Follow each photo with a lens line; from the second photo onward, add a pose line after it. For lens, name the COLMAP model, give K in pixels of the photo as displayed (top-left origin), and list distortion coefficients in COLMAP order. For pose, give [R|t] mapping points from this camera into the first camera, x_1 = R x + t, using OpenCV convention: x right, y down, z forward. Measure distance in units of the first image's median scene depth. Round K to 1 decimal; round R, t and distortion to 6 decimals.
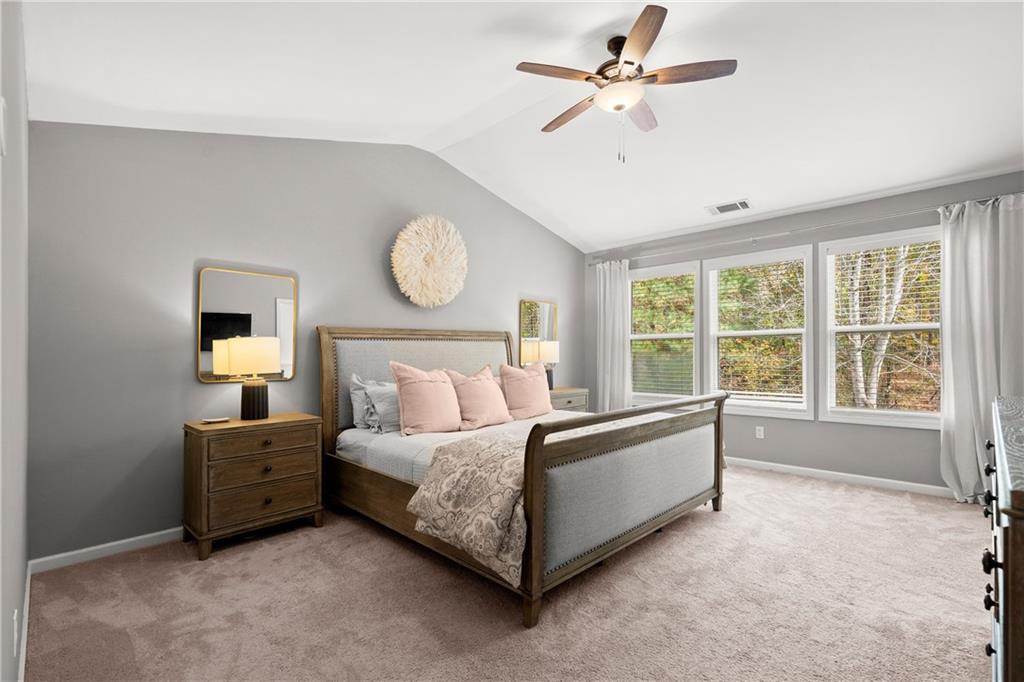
lens RADIAL K [[469.0, 0, 512.3], [0, 469.0, 347.1], [0, 0, 1]] dist [-0.002289, -0.000133]
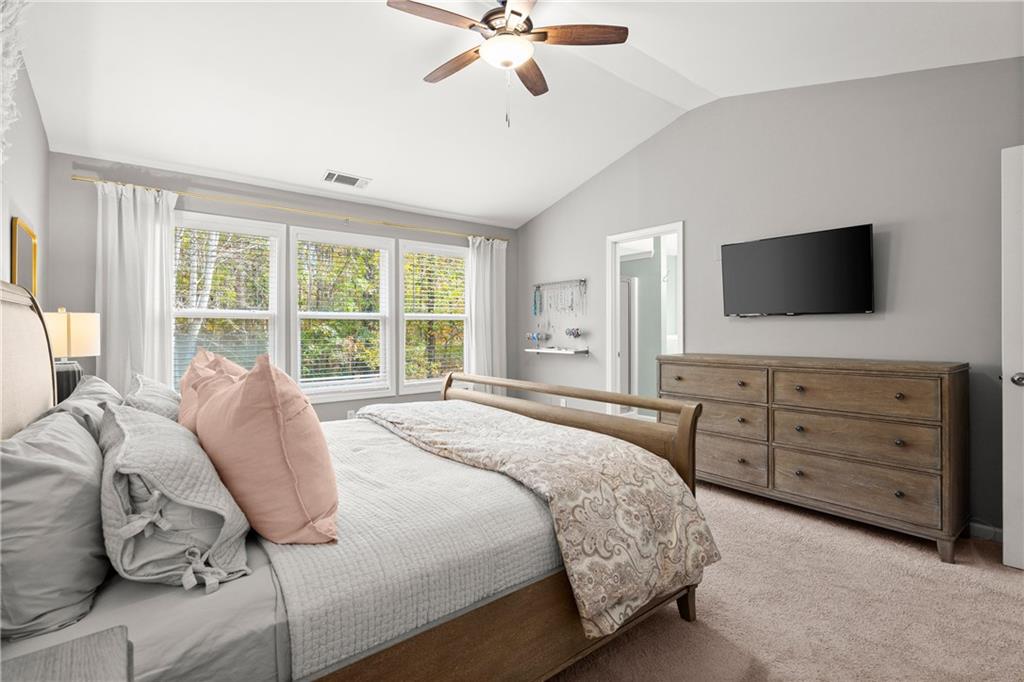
lens RADIAL K [[473.1, 0, 517.6], [0, 473.1, 336.9], [0, 0, 1]] dist [-0.000081, -0.000061]
pose [[0.105188, -0.002385, 0.994449, -0.564049], [-0.006532, 0.999974, 0.003089, 0.010825], [-0.994431, -0.006820, 0.105170, 0.732633]]
